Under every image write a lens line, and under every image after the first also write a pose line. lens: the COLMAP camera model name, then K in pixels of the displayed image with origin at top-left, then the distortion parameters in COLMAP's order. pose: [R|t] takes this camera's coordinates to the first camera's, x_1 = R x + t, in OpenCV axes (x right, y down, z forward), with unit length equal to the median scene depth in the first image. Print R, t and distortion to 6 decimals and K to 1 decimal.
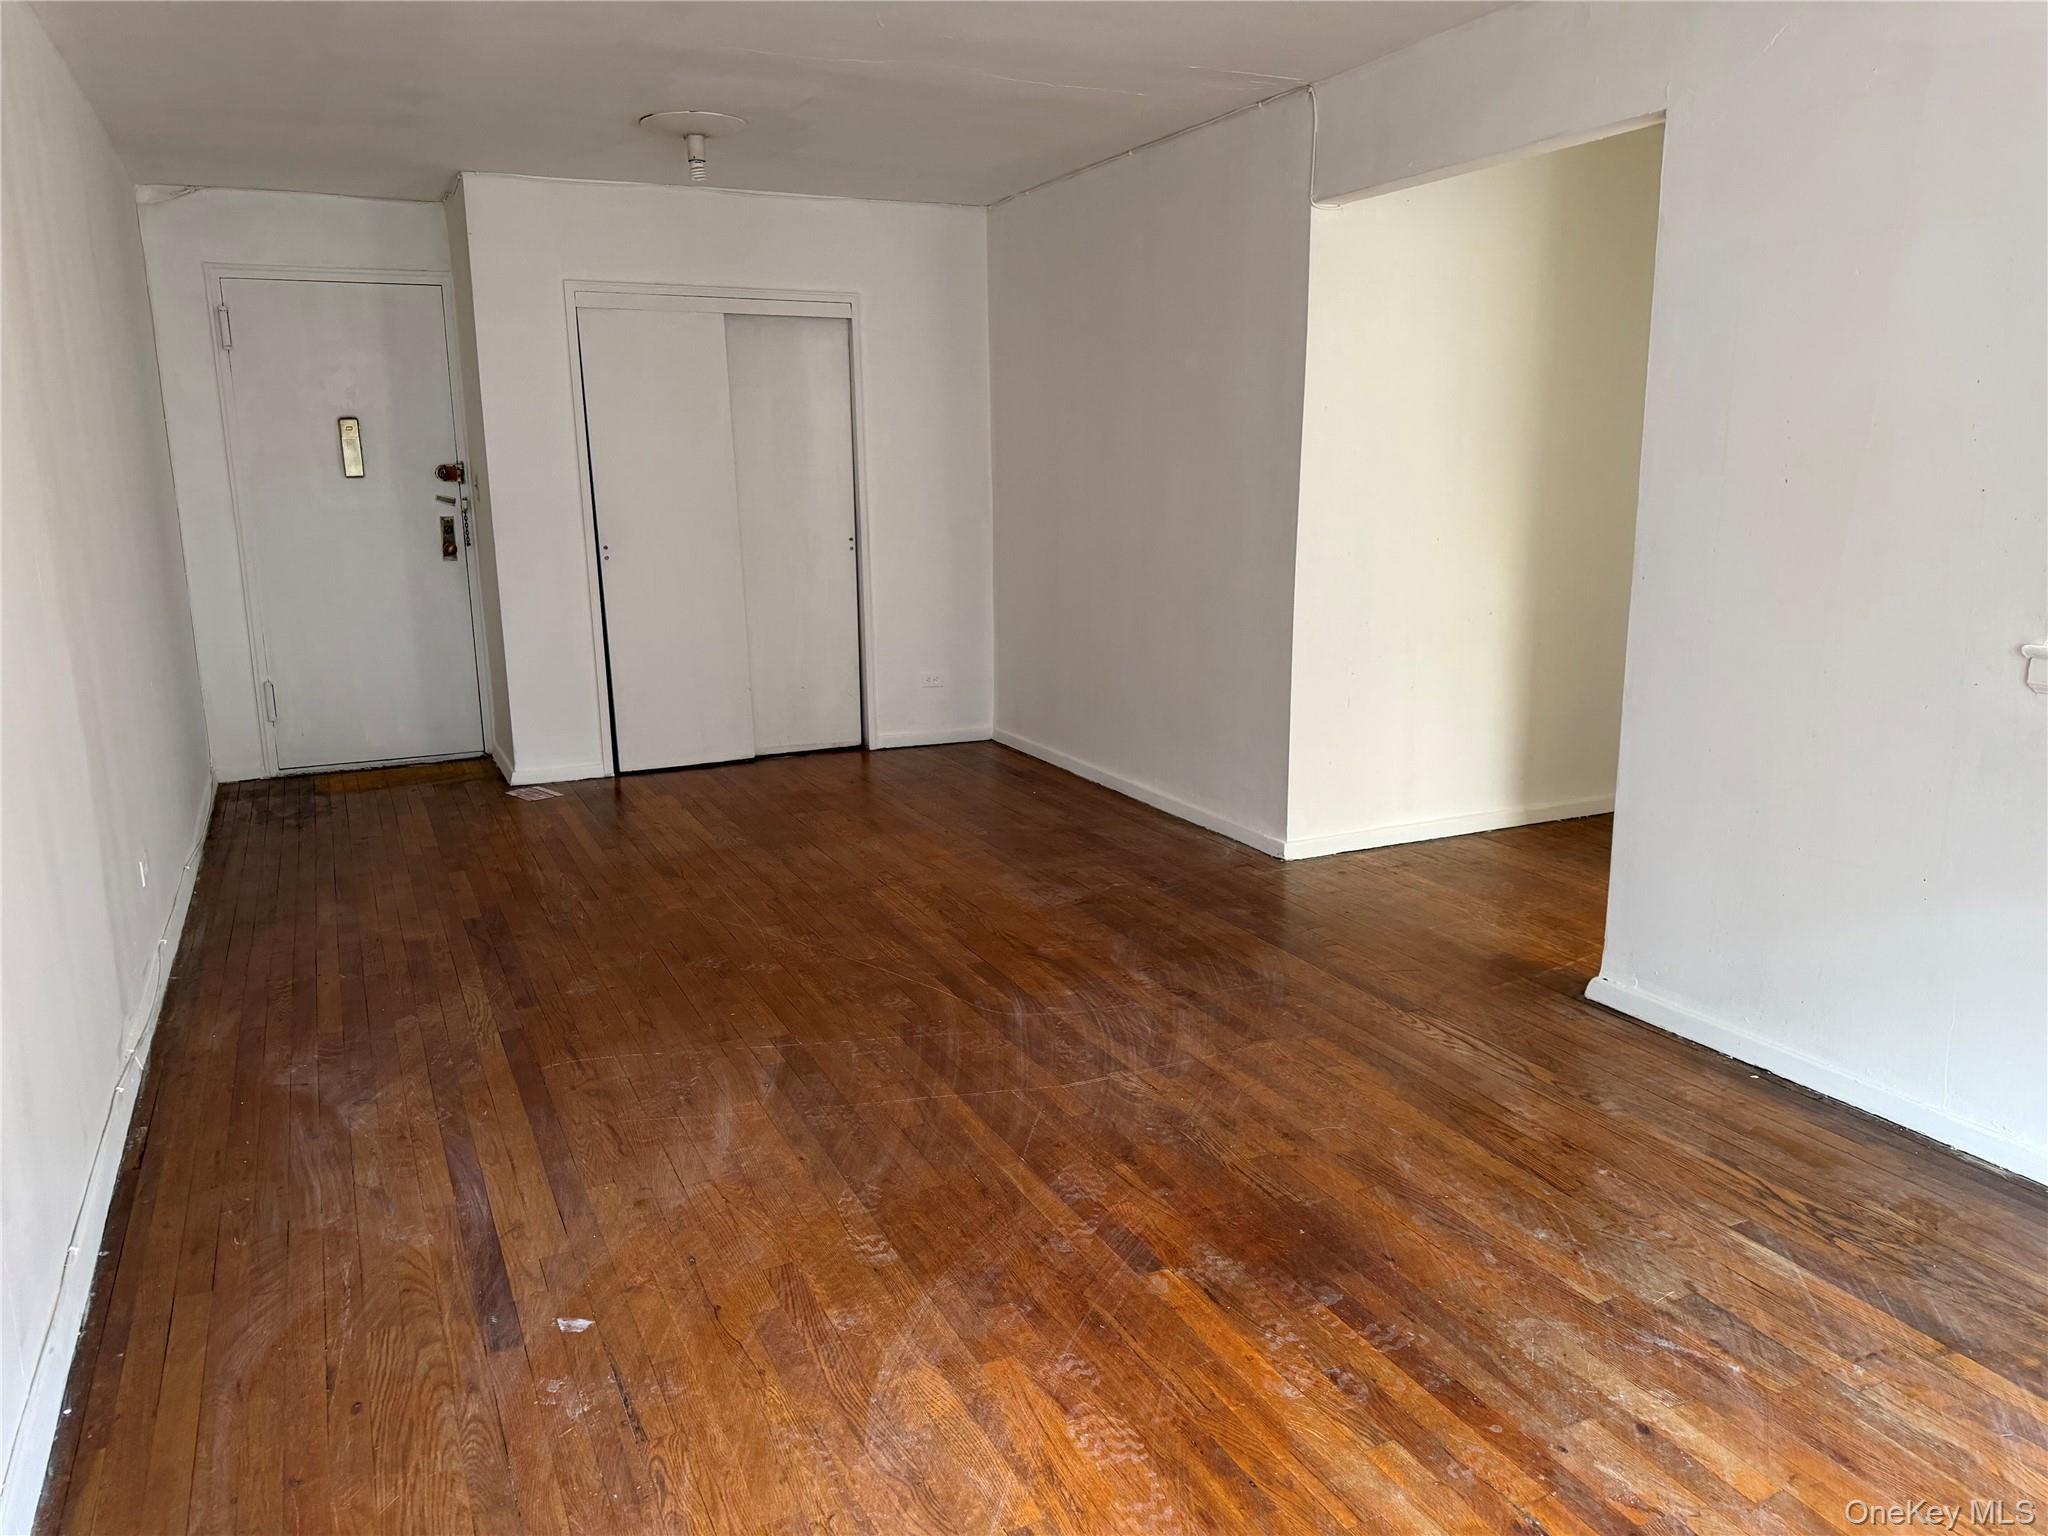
lens RADIAL K [[1437.8, 0, 1024.0], [0, 1437.8, 768.0], [0, 0, 1]] dist [0.159177, -0.274729]
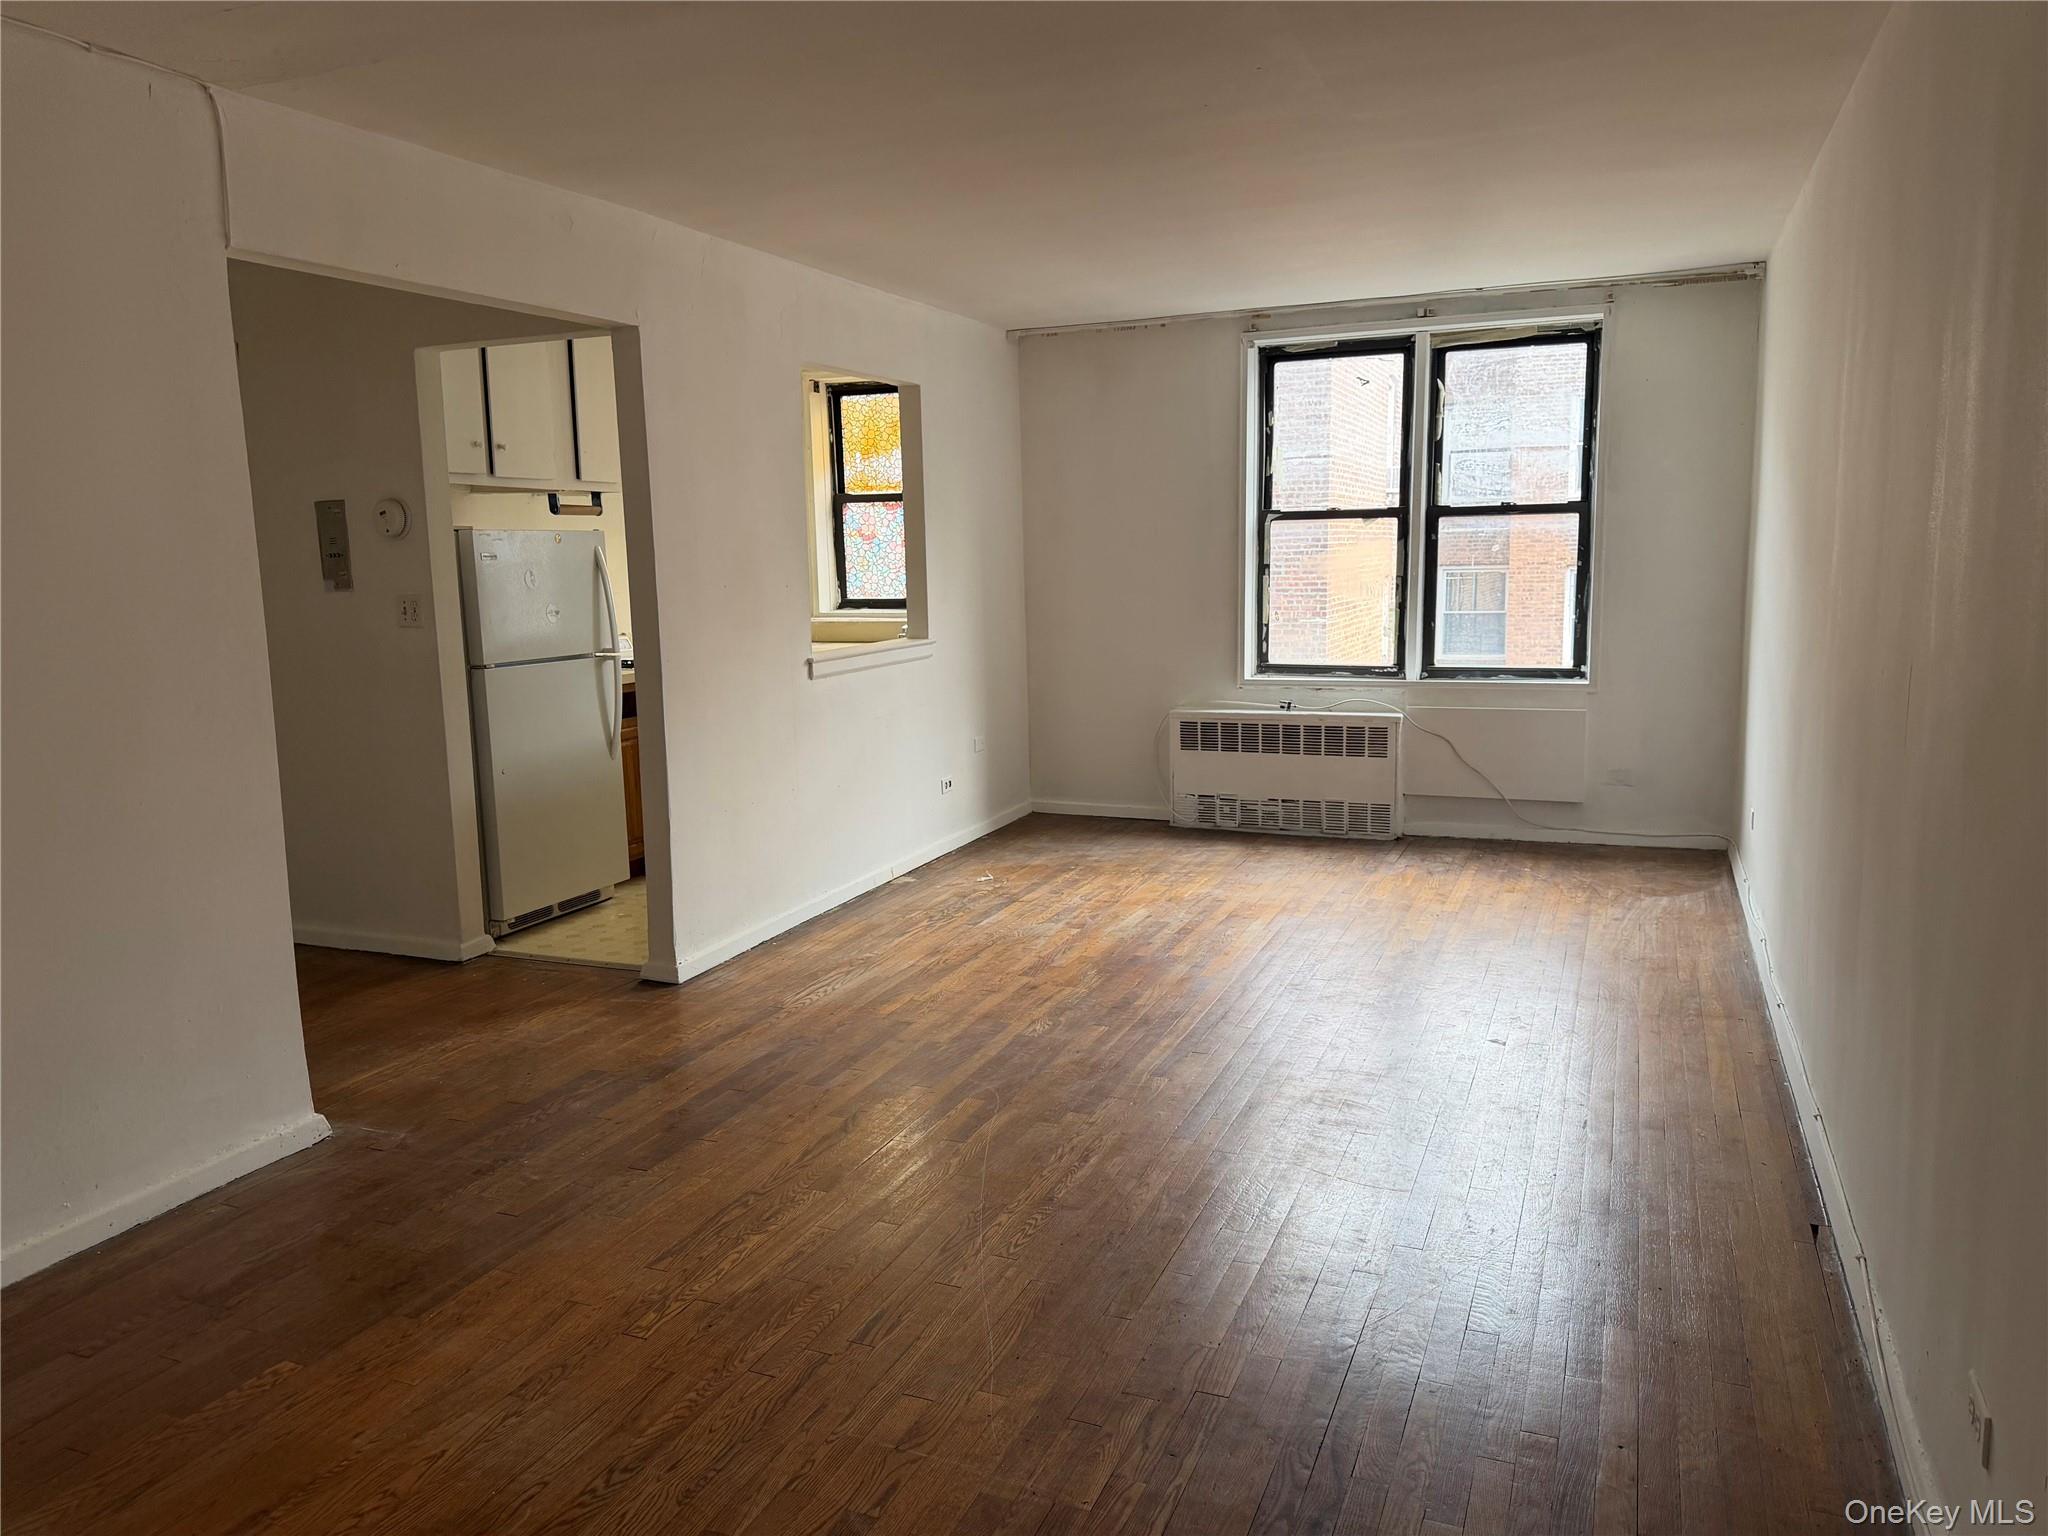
lens RADIAL K [[1437.8, 0, 1024.0], [0, 1437.8, 768.0], [0, 0, 1]] dist [0.159177, -0.274729]
pose [[-0.665221, -0.092427, 0.740904, -0.801876], [0.184140, 0.941349, 0.282764, -0.351464], [-0.723584, 0.324531, -0.609185, 1.586259]]
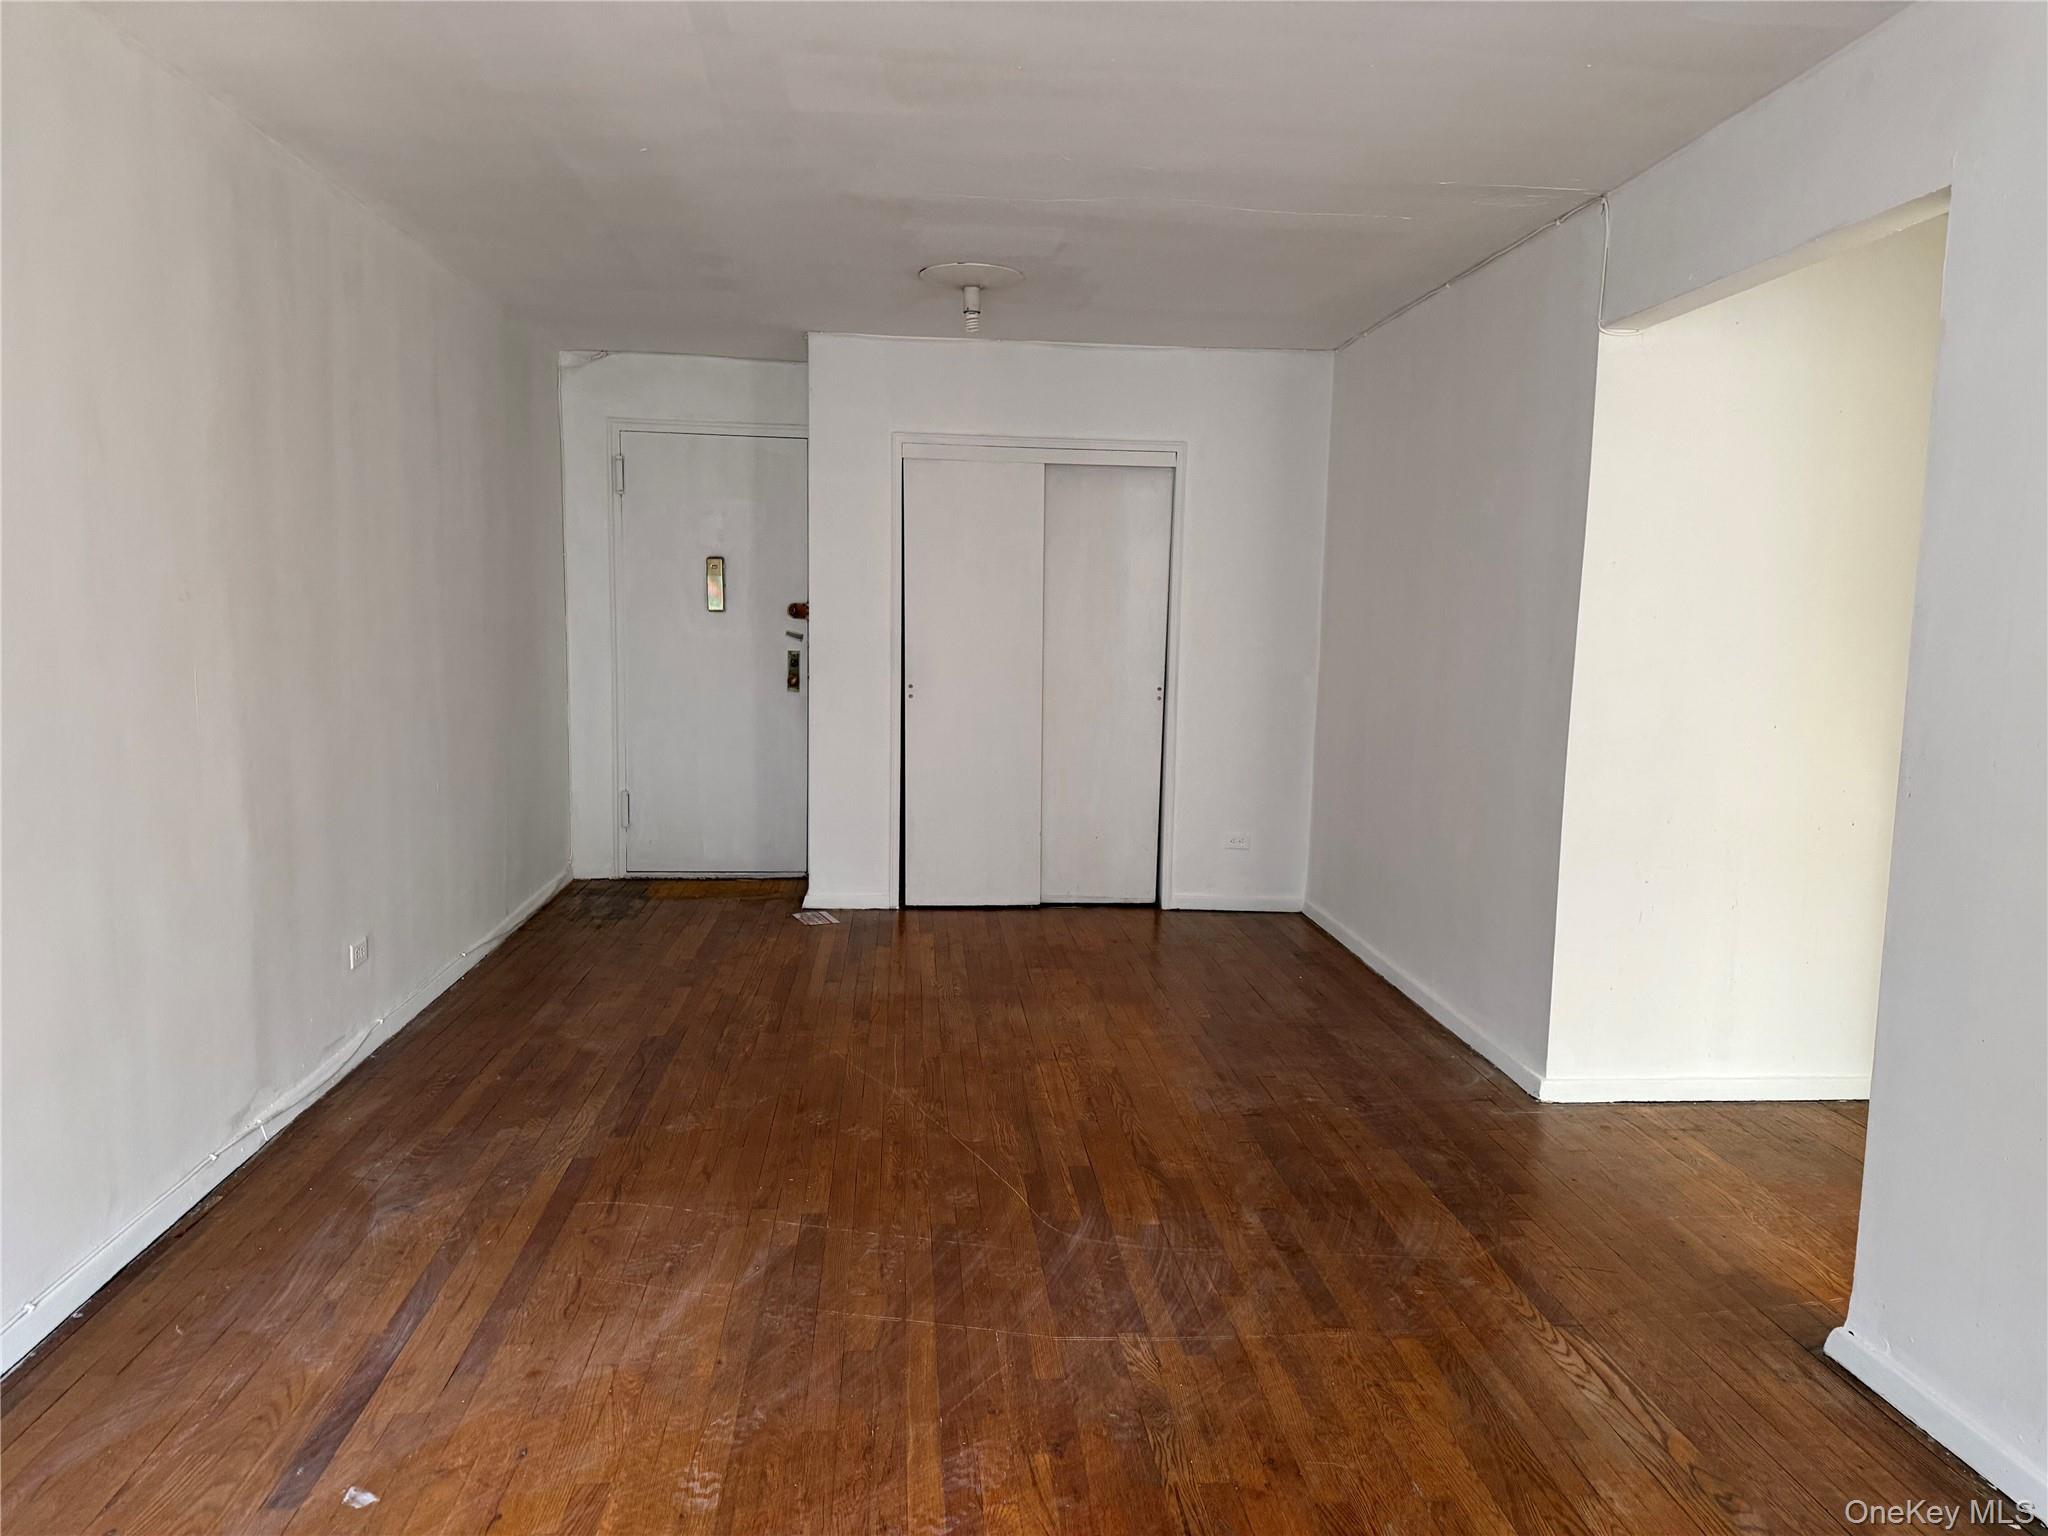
lens RADIAL K [[1454.2, 0, 1018.9], [0, 1454.2, 780.7], [0, 0, 1]] dist [0.060933, -0.080207]
pose [[0.933356, 0.074360, -0.351166, 0.256236], [-0.105633, 0.991887, -0.070725, -0.036273], [0.343058, 0.103107, 0.933638, 0.145875]]
